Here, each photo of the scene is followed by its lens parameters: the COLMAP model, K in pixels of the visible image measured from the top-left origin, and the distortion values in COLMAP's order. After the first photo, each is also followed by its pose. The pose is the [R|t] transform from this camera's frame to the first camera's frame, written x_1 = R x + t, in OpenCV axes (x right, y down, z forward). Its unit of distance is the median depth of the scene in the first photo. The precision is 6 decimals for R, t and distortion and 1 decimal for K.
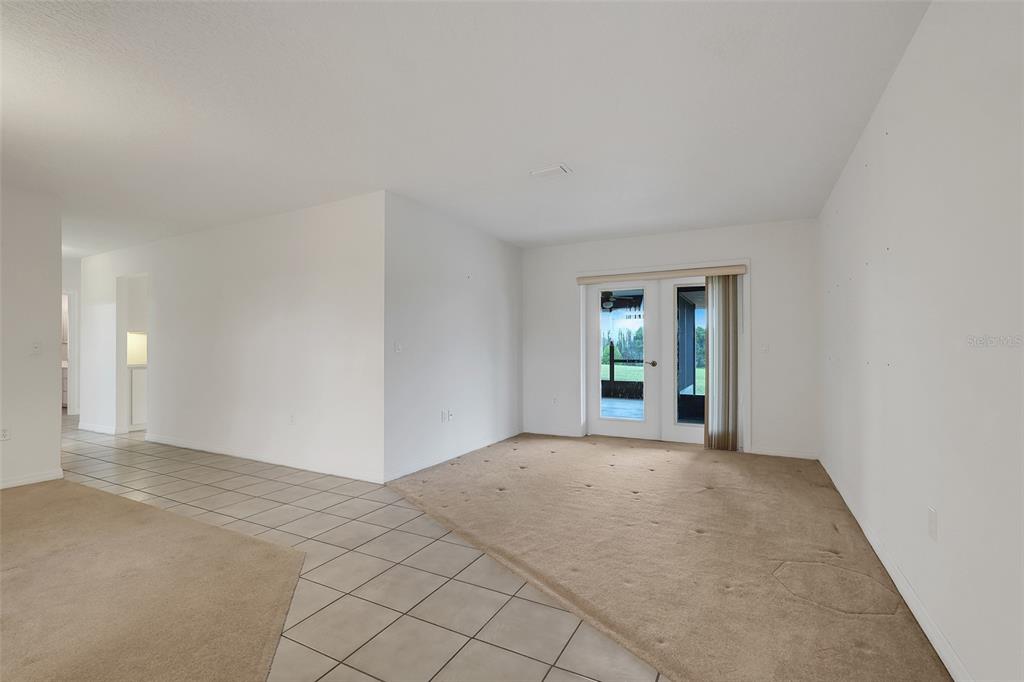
lens RADIAL K [[454.4, 0, 512.0], [0, 454.4, 341.0], [0, 0, 1]] dist [-0.000935, 0.000109]
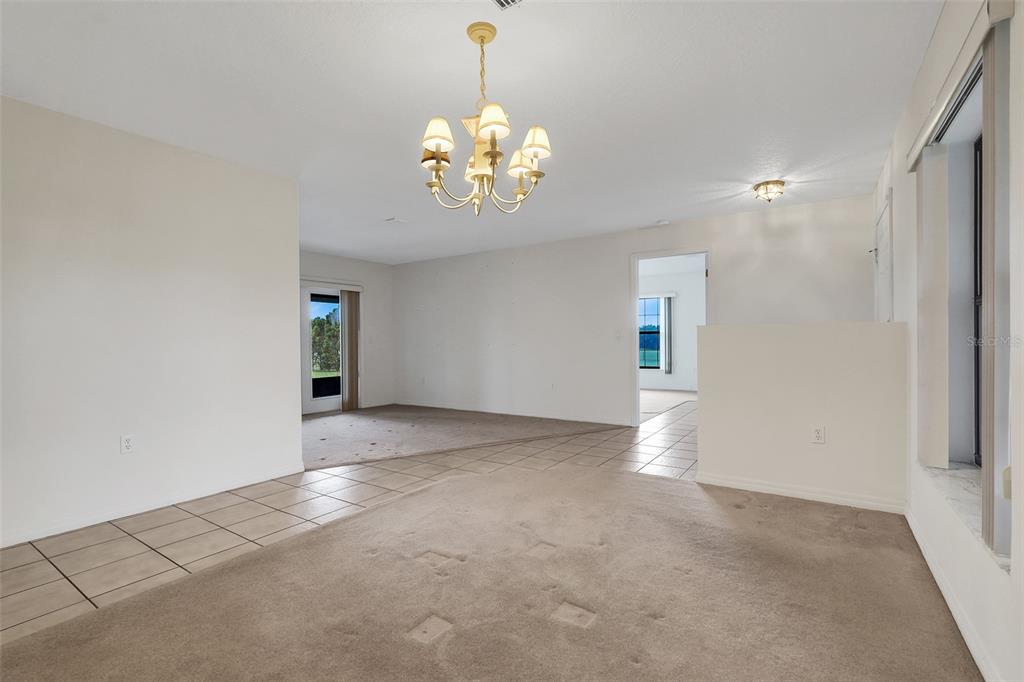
lens RADIAL K [[454.4, 0, 512.0], [0, 454.4, 341.0], [0, 0, 1]] dist [-0.000935, 0.000109]
pose [[0.101375, 0.006547, 0.994827, -1.048543], [-0.010460, 0.999930, -0.005515, 0.021695], [-0.994793, -0.009847, 0.101436, 0.371228]]
